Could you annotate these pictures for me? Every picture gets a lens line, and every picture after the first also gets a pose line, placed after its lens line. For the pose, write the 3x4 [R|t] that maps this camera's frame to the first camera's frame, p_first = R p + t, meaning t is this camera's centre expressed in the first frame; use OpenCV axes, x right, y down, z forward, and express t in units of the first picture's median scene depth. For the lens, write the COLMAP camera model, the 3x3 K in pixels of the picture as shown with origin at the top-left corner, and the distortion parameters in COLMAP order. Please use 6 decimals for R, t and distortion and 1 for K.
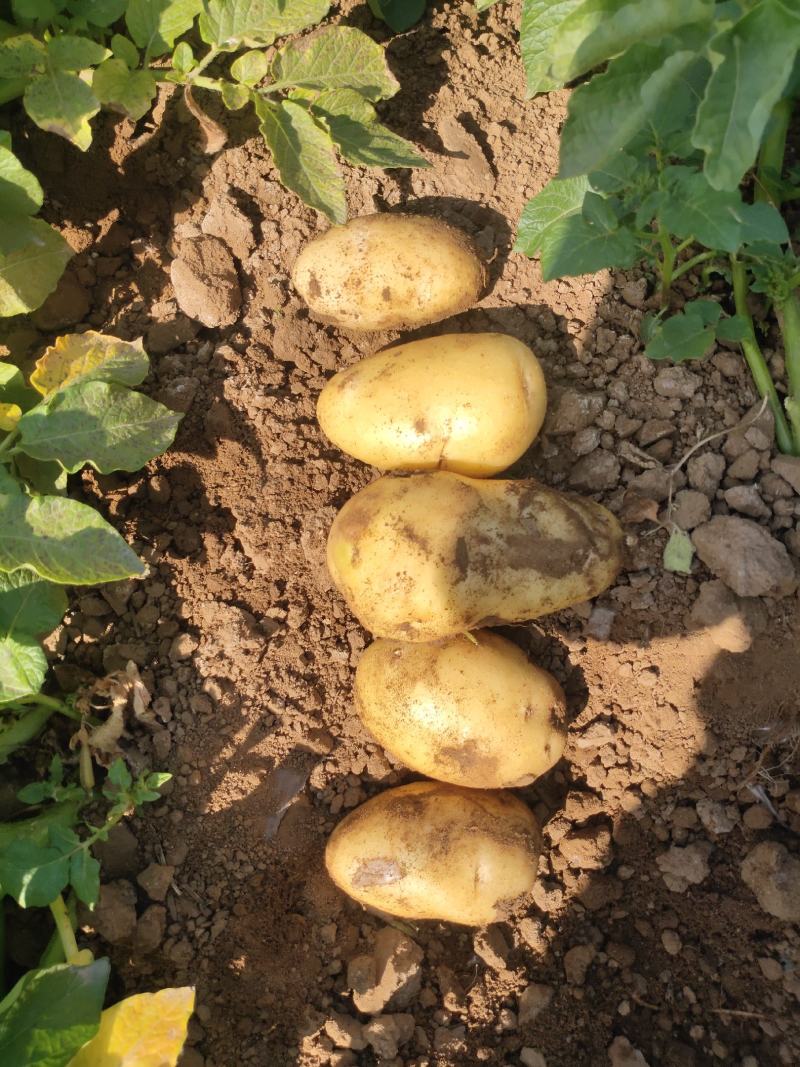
lens RADIAL K [[917.3, 0, 404.7], [0, 917.3, 533.4], [0, 0, 1]] dist [0.018490, -0.108686]
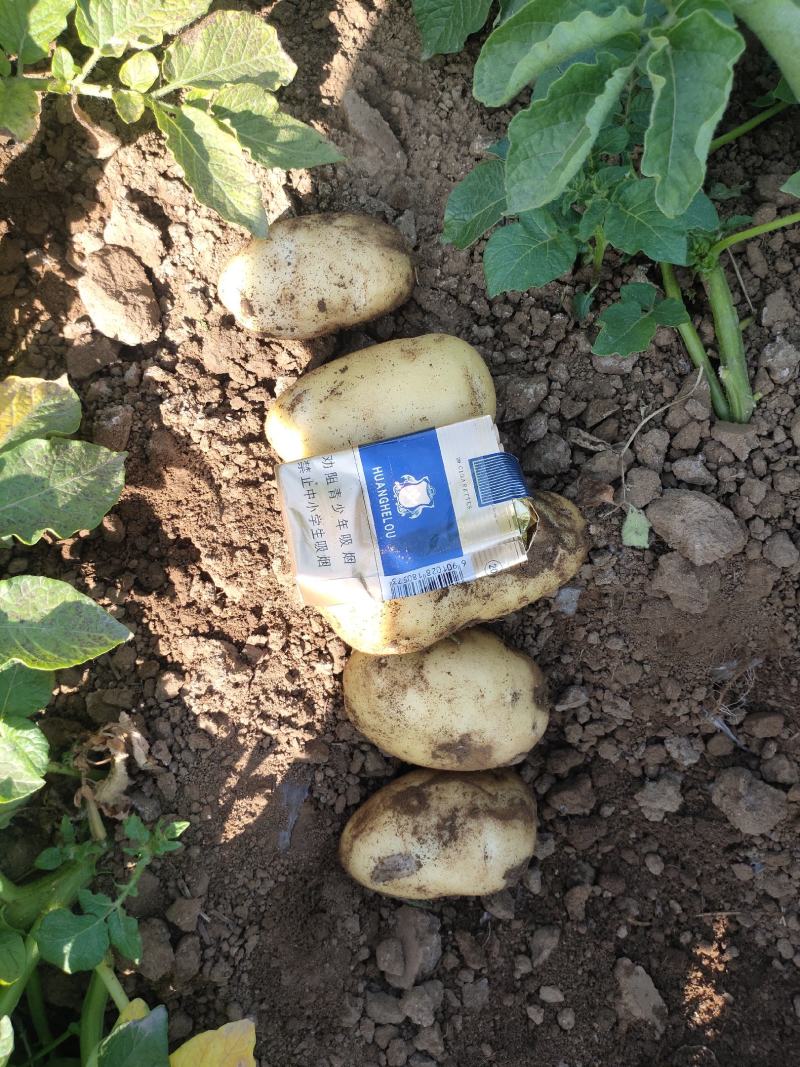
lens RADIAL K [[917.3, 0, 407.4], [0, 917.3, 528.4], [0, 0, 1]] dist [0.018490, -0.108686]
pose [[0.983279, -0.142172, 0.113797, -0.073520], [0.125749, 0.982076, 0.140405, -0.151122], [-0.131719, -0.123747, 0.983533, 0.000924]]
